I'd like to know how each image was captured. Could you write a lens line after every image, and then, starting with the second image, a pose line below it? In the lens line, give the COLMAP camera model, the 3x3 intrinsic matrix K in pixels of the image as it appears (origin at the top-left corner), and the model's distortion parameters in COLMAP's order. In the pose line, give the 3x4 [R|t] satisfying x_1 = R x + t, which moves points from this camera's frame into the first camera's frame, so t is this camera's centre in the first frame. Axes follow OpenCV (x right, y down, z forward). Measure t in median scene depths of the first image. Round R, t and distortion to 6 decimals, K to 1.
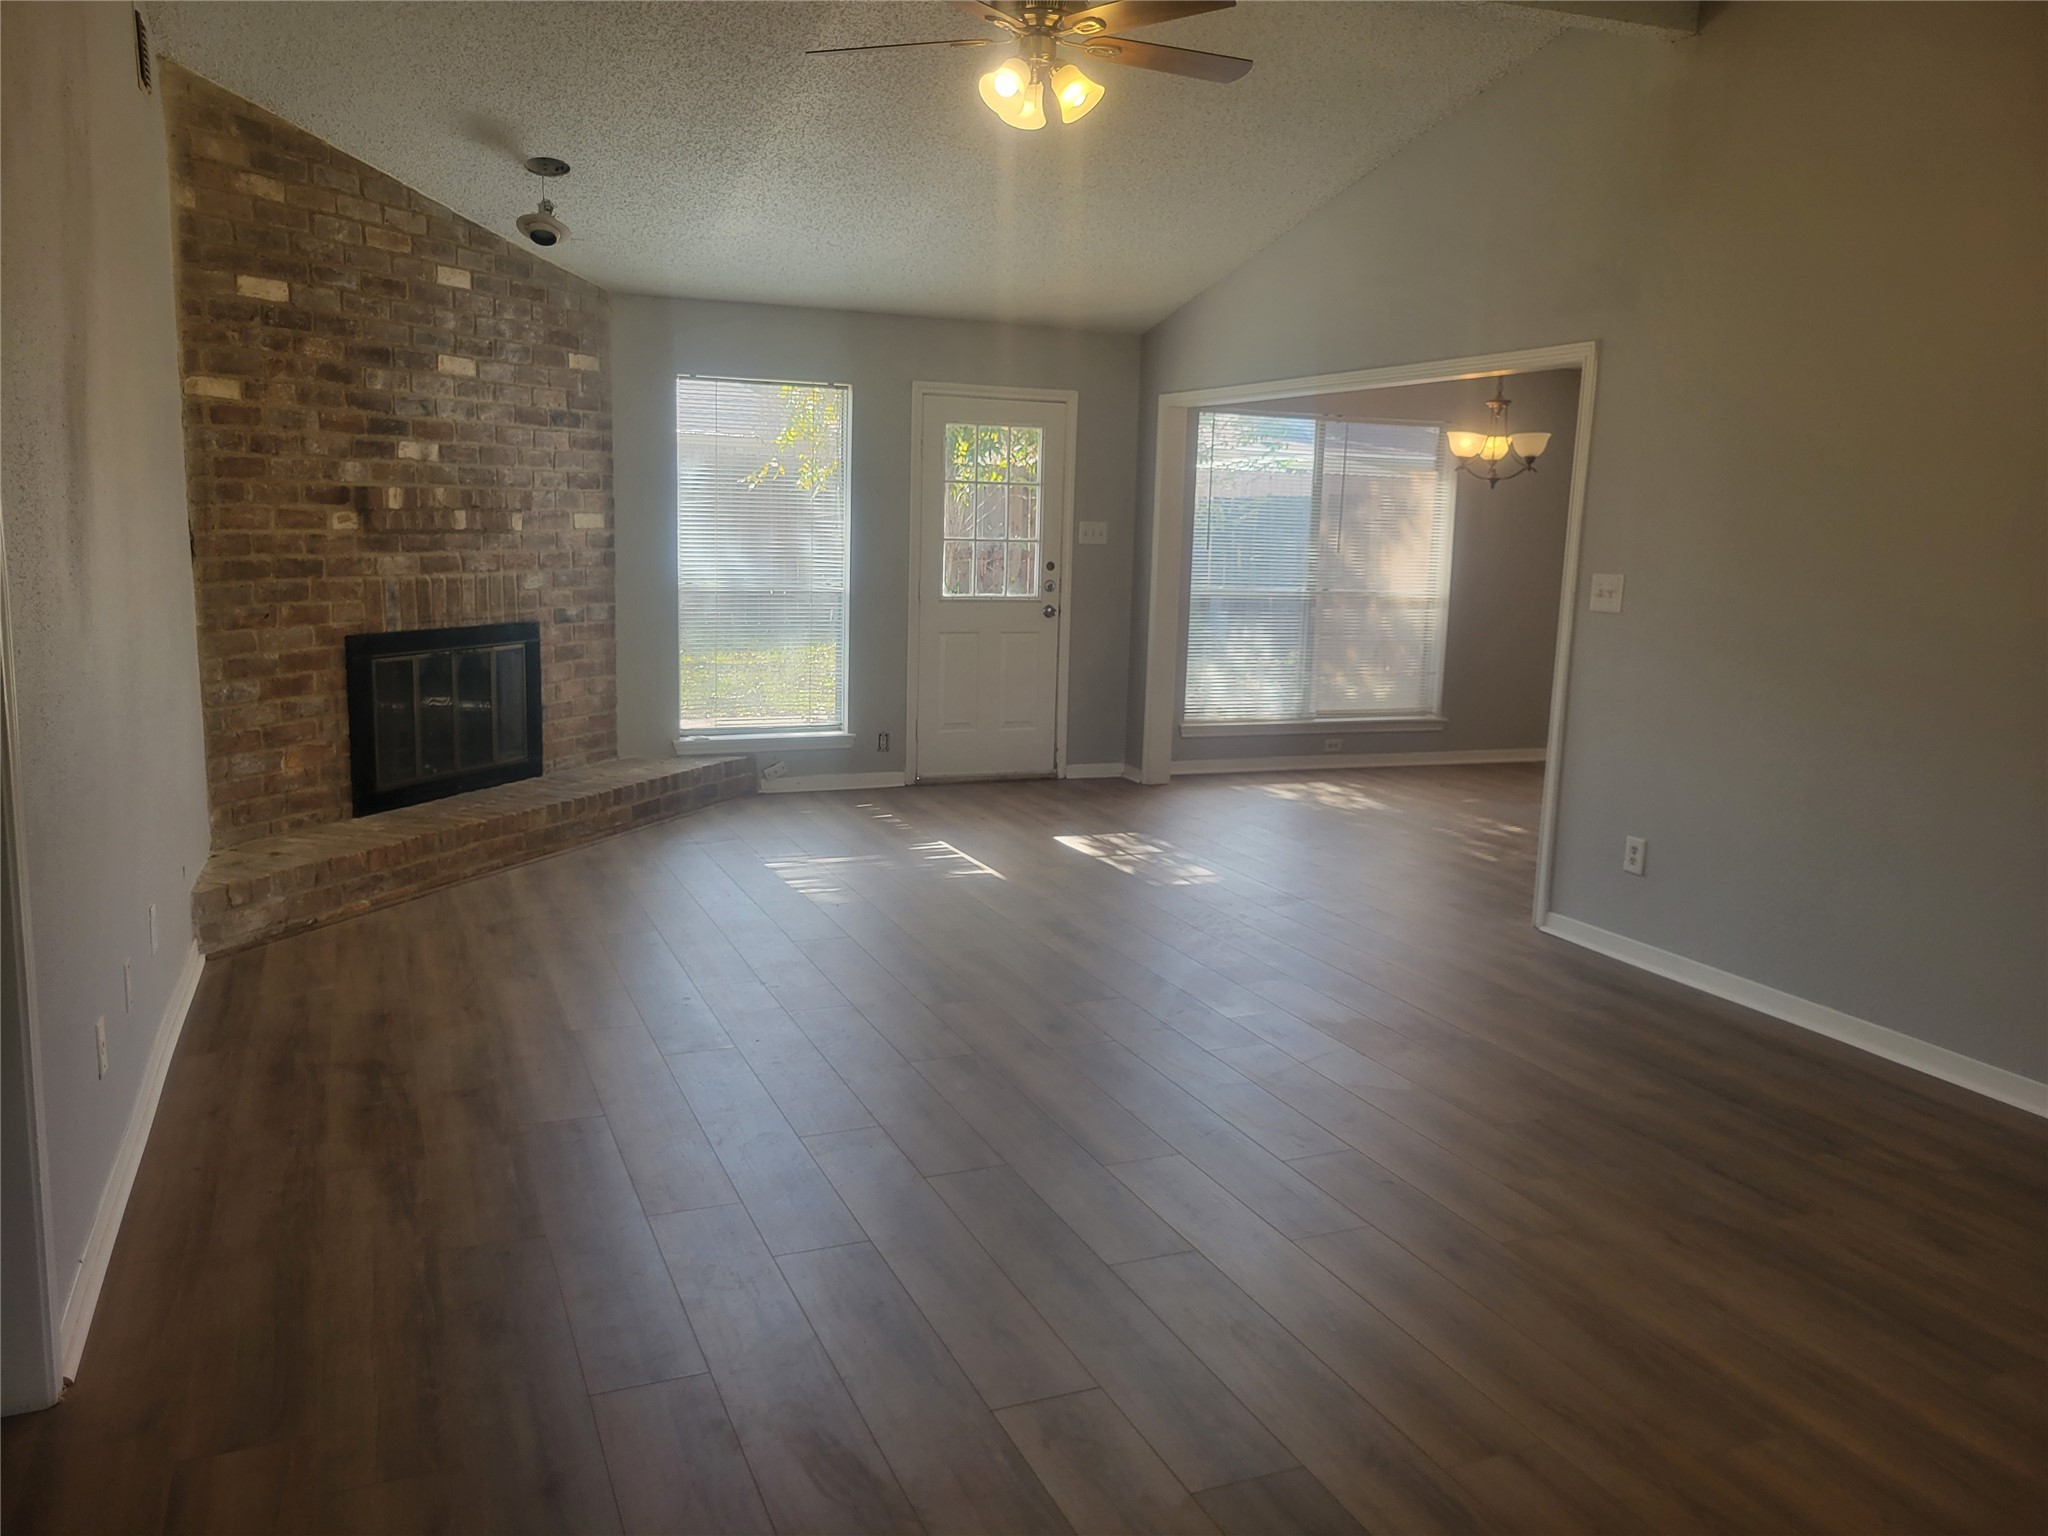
lens RADIAL K [[1564.1, 0, 1026.1], [0, 1564.1, 767.7], [0, 0, 1]] dist [-0.001069, -0.011403]
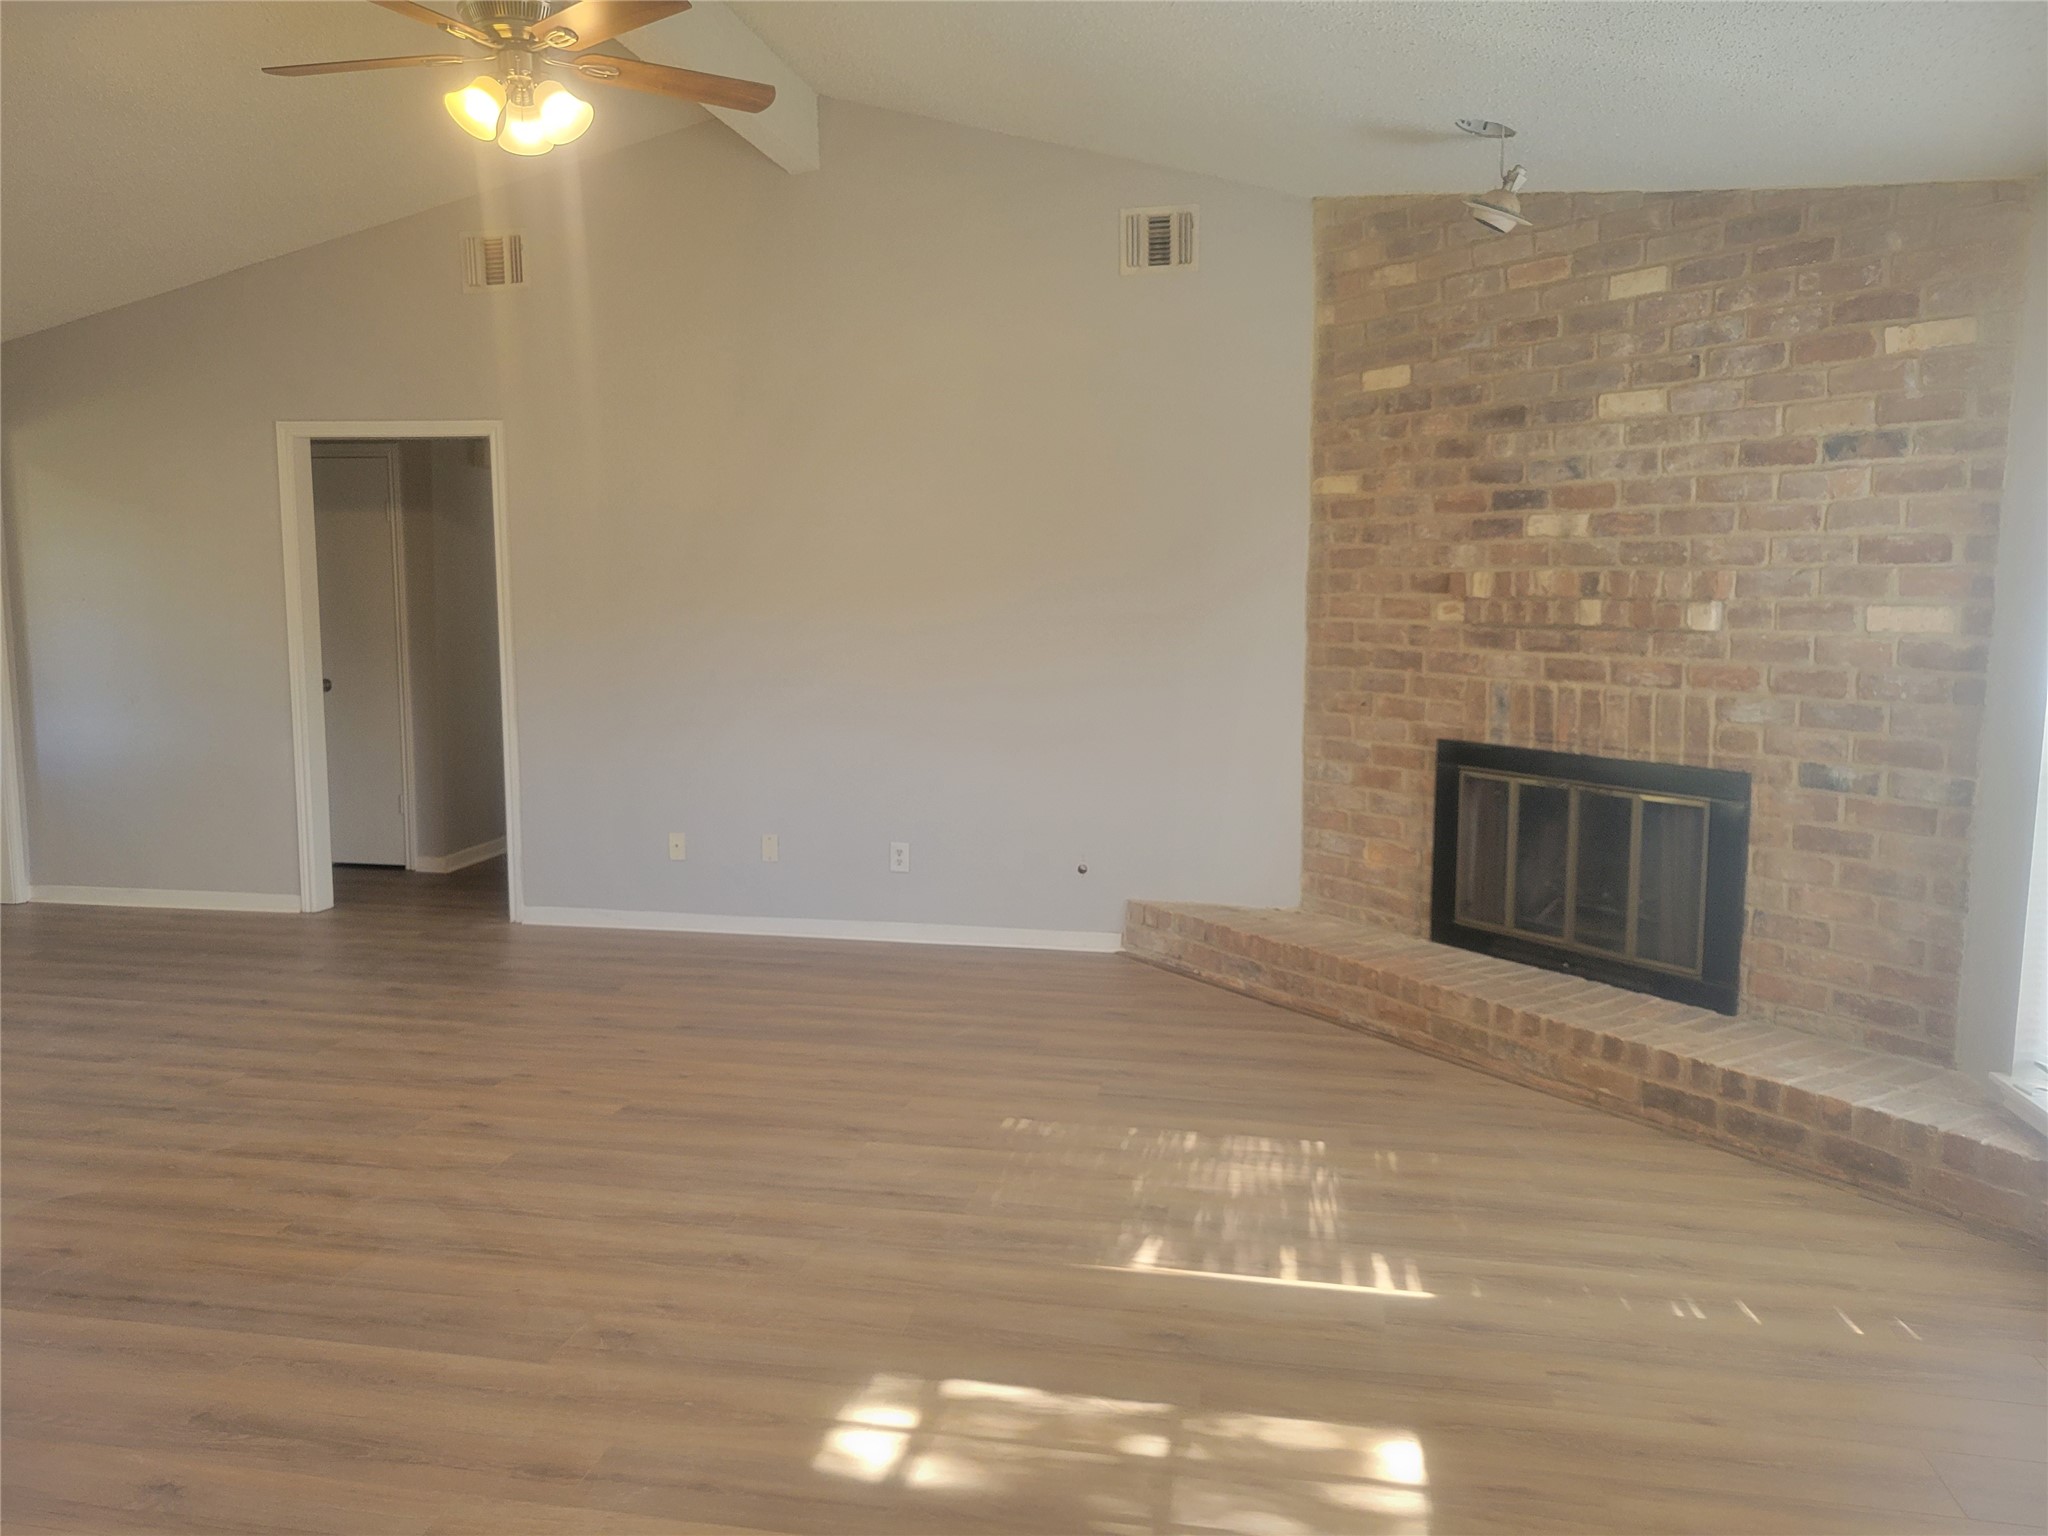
lens RADIAL K [[1564.1, 0, 1023.2], [0, 1564.1, 768.2], [0, 0, 1]] dist [-0.001069, -0.011403]
pose [[-0.570676, 0.067657, -0.818384, 0.431676], [-0.152224, 0.970611, 0.186390, -0.196090], [0.806943, 0.230946, -0.543605, 1.281963]]
